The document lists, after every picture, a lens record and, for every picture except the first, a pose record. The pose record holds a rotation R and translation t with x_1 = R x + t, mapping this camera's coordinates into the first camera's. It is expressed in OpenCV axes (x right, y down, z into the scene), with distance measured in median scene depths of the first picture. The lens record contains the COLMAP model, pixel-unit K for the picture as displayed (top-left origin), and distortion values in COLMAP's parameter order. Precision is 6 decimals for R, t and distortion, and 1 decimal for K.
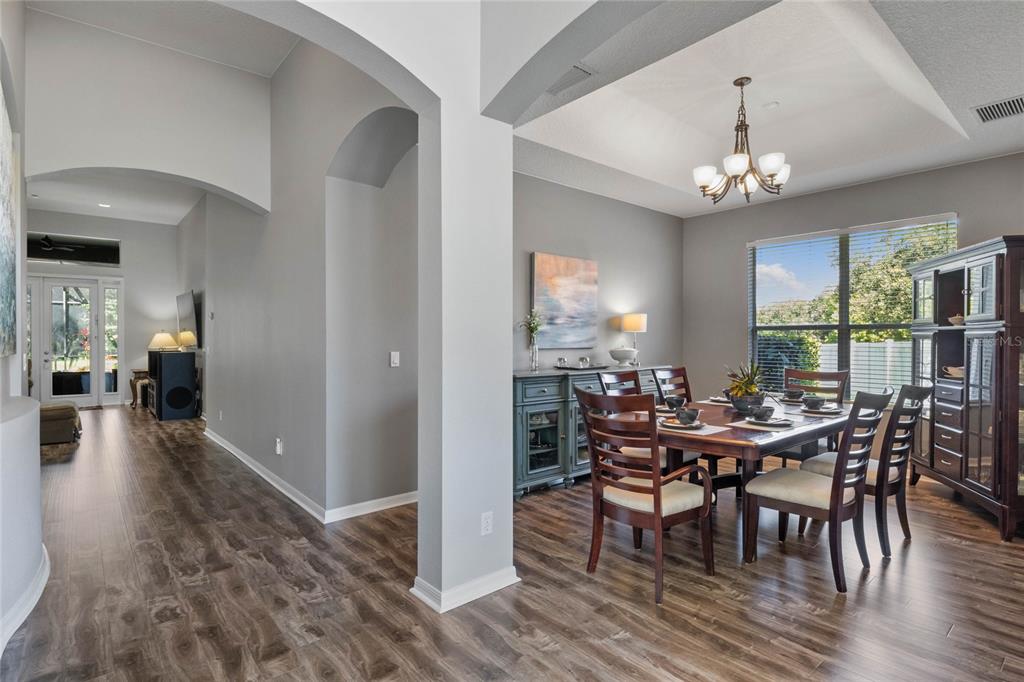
lens RADIAL K [[519.5, 0, 512.0], [0, 519.5, 341.0], [0, 0, 1]] dist [-0.004078, -0.001472]
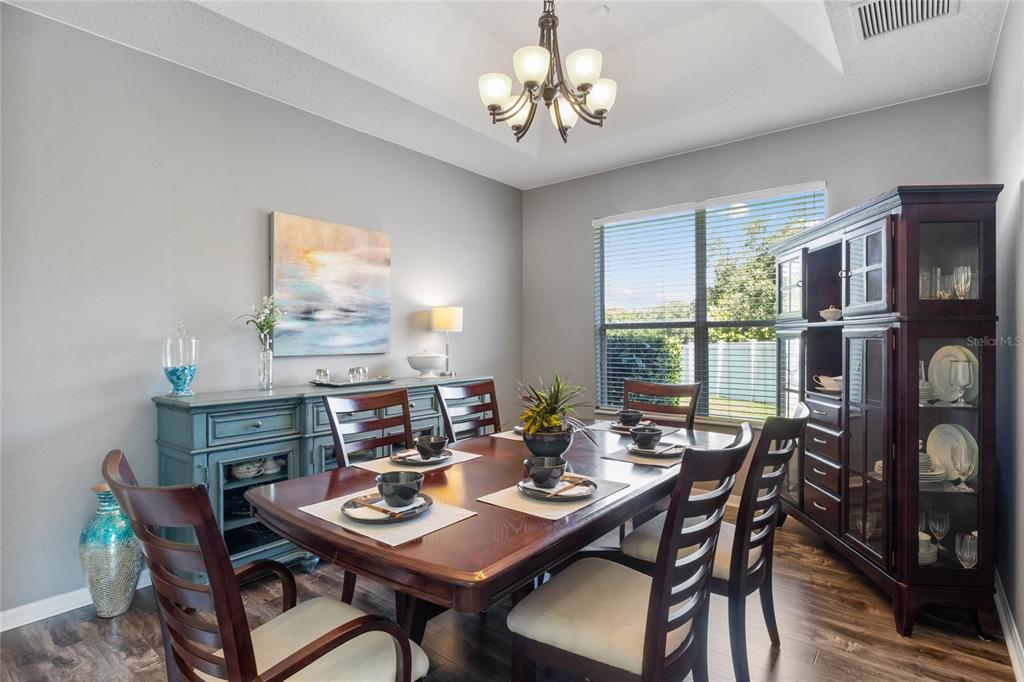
lens RADIAL K [[519.5, 0, 512.0], [0, 519.5, 341.0], [0, 0, 1]] dist [-0.004078, -0.001472]
pose [[0.981364, -0.005125, 0.192091, 0.249240], [0.005530, 0.999983, -0.001572, -0.002382], [-0.192080, 0.002605, 0.981376, 0.333629]]
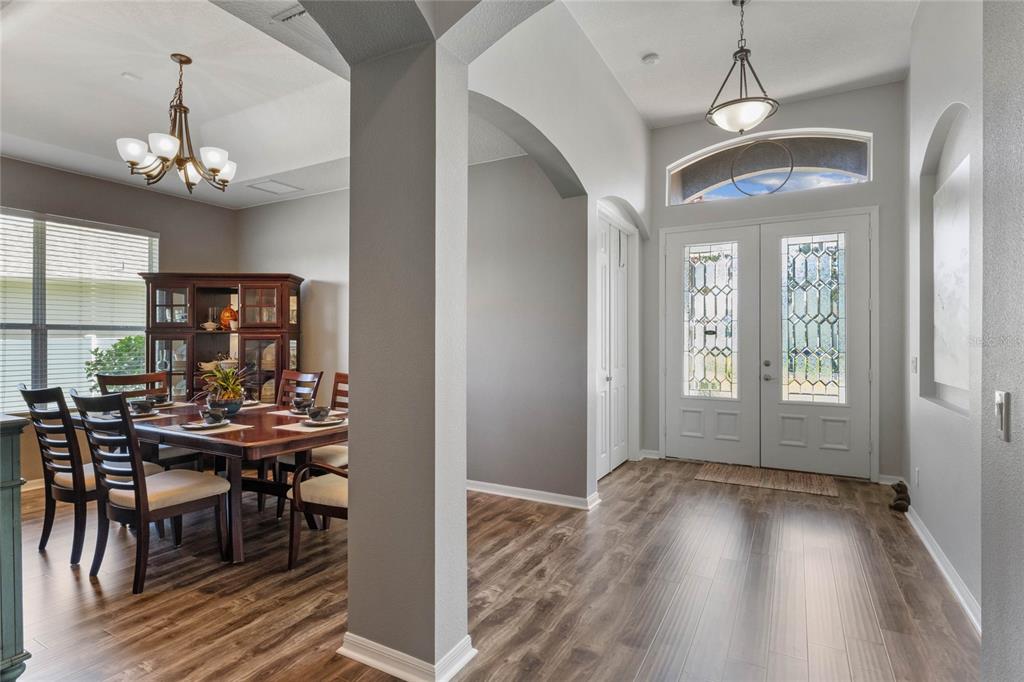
lens RADIAL K [[519.5, 0, 512.0], [0, 519.5, 341.0], [0, 0, 1]] dist [-0.004078, -0.001472]
pose [[-0.359841, -0.004187, 0.933004, -0.555670], [0.004839, 0.999968, 0.006354, -0.004313], [-0.933001, 0.006801, -0.359809, 0.715312]]
